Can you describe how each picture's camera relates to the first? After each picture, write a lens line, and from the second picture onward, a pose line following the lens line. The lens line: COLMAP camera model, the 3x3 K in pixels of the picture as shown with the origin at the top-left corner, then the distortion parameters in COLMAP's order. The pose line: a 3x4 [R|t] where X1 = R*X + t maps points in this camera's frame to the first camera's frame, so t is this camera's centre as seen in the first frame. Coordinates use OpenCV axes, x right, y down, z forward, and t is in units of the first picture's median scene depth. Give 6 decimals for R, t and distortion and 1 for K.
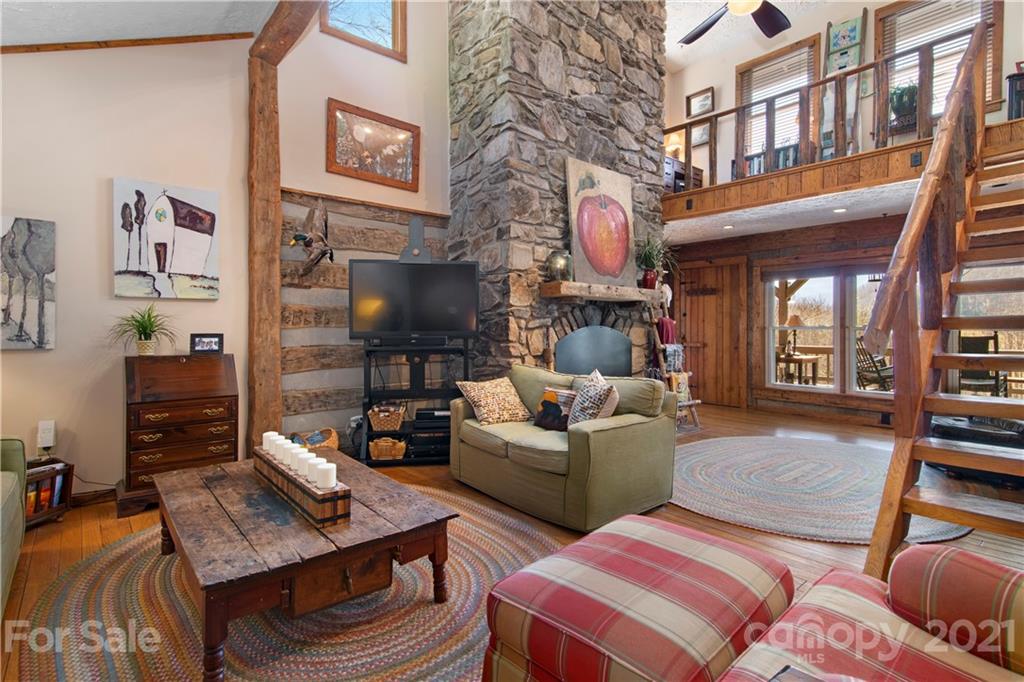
lens RADIAL K [[499.2, 0, 508.5], [0, 499.2, 330.6], [0, 0, 1]] dist [0.015371, -0.000531]
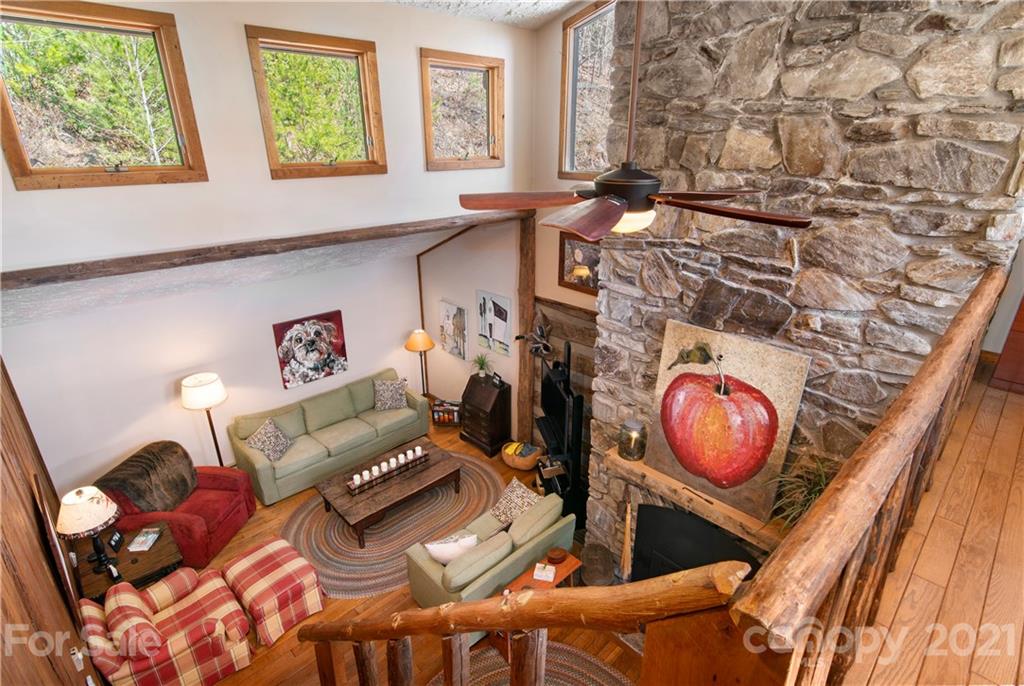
lens RADIAL K [[518.5, 0, 515.0], [0, 518.5, 344.0], [0, 0, 1]] dist [0.023204, 0.000883]
pose [[0.062143, 0.371848, -0.926211, 1.103567], [0.000928, 0.927983, 0.372622, -0.780816], [0.998067, -0.024016, 0.057322, 0.904231]]
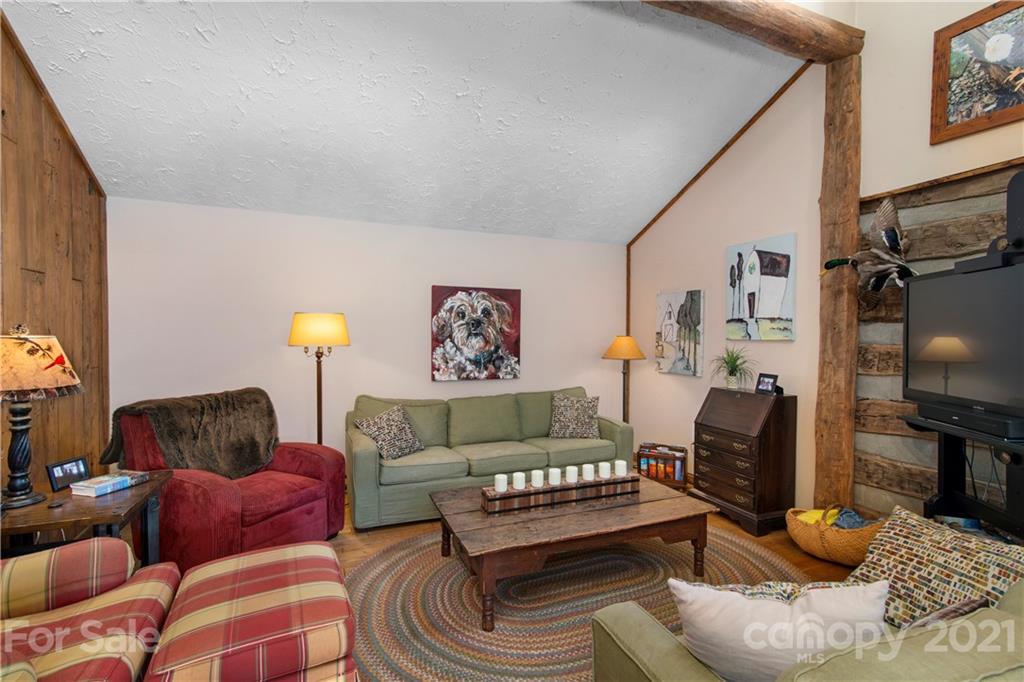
lens RADIAL K [[474.7, 0, 509.8], [0, 474.7, 339.6], [0, 0, 1]] dist [0.014870, 0.000602]
pose [[-0.314328, 0.013199, -0.949223, 0.484059], [-0.002672, 0.999887, 0.014788, -0.074805], [0.949311, 0.007184, -0.314257, 0.756316]]
